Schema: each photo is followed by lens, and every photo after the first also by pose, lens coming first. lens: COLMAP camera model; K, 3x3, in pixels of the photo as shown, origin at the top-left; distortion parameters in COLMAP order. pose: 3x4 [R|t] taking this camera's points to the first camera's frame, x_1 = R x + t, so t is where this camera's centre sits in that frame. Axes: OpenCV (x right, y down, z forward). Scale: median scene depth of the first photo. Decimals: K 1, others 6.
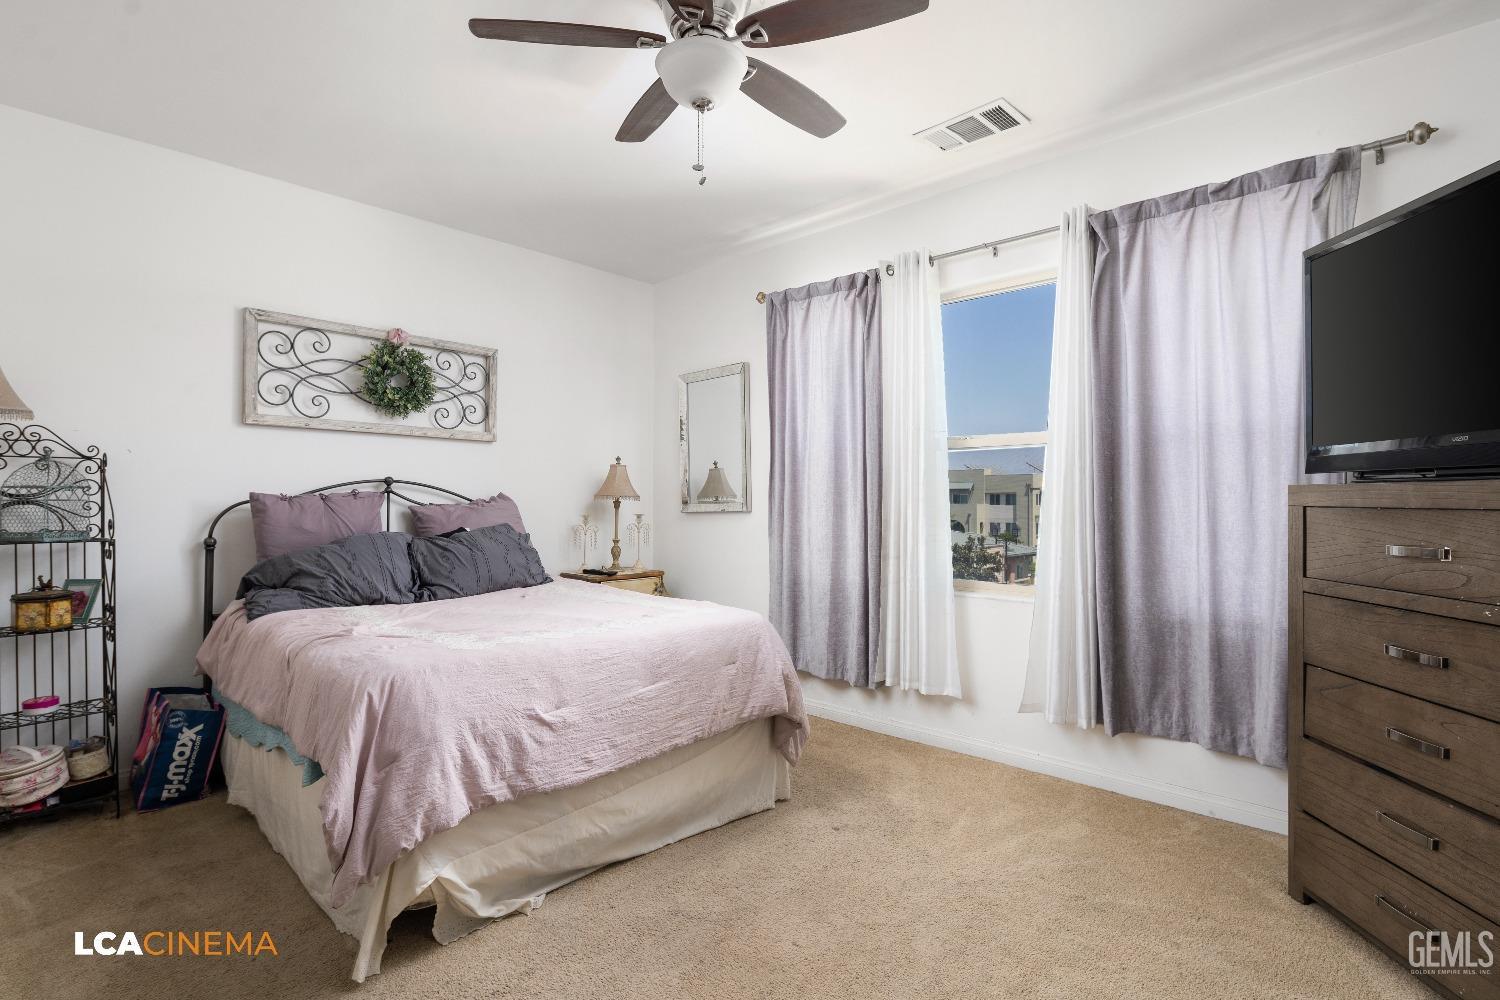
lens RADIAL K [[735.8, 0, 752.8], [0, 735.8, 499.8], [0, 0, 1]] dist [0.012129, -0.000301]
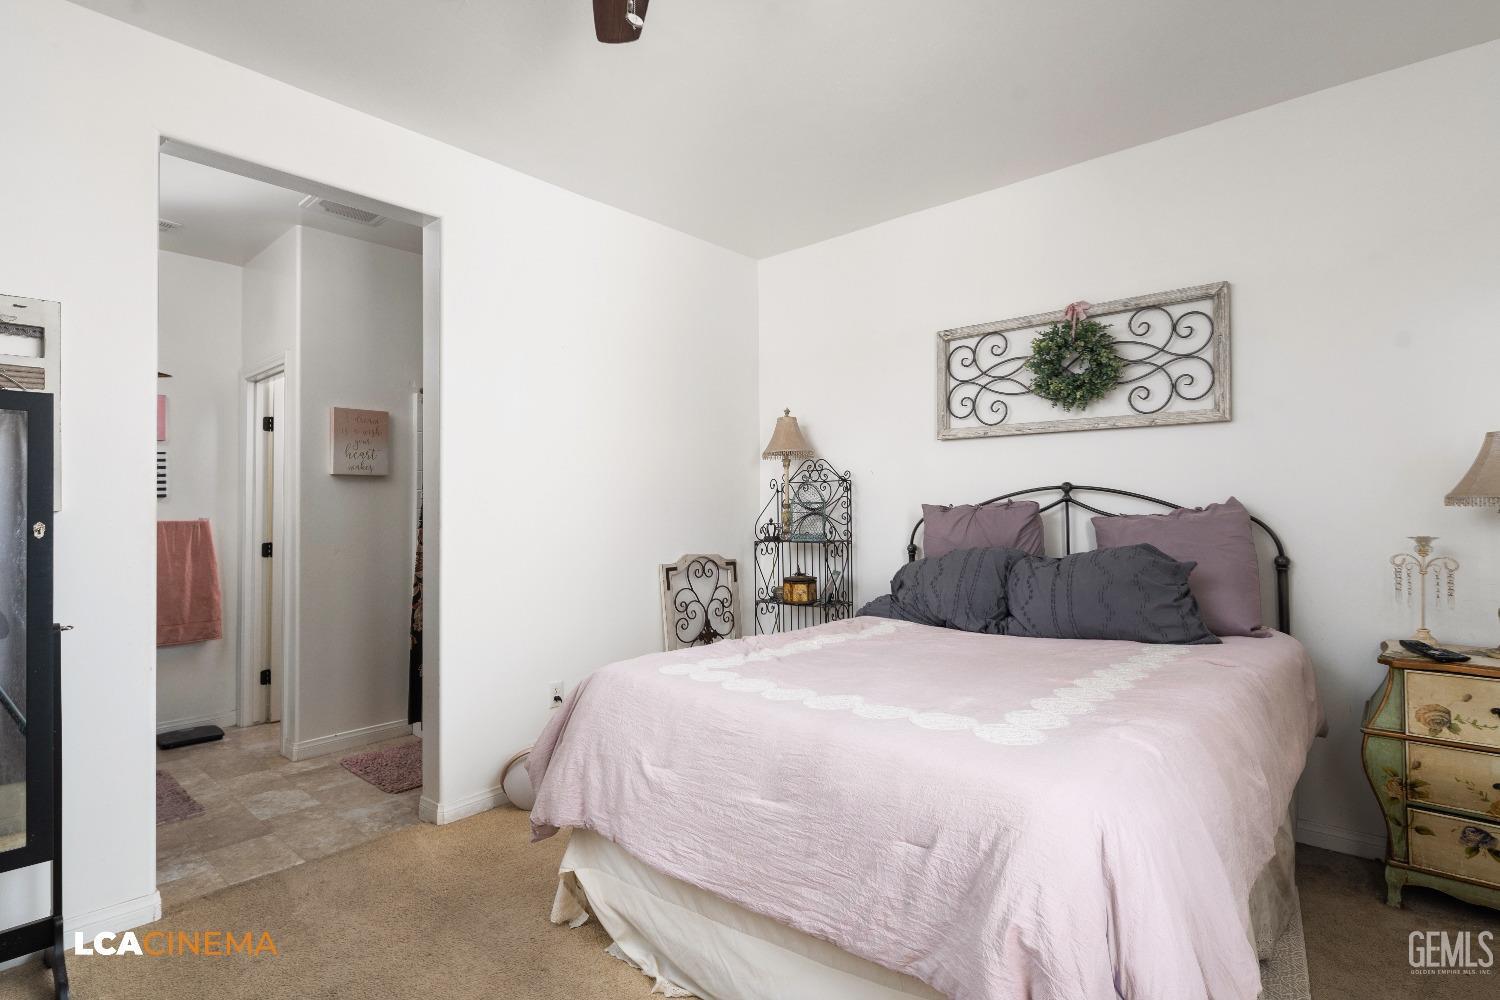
lens RADIAL K [[735.8, 0, 752.8], [0, 735.8, 499.8], [0, 0, 1]] dist [0.012129, -0.000301]
pose [[0.040907, -0.016027, -0.999034, 0.349559], [0.008257, 0.999843, -0.015702, -0.001628], [0.999129, -0.007607, 0.041033, 0.654588]]
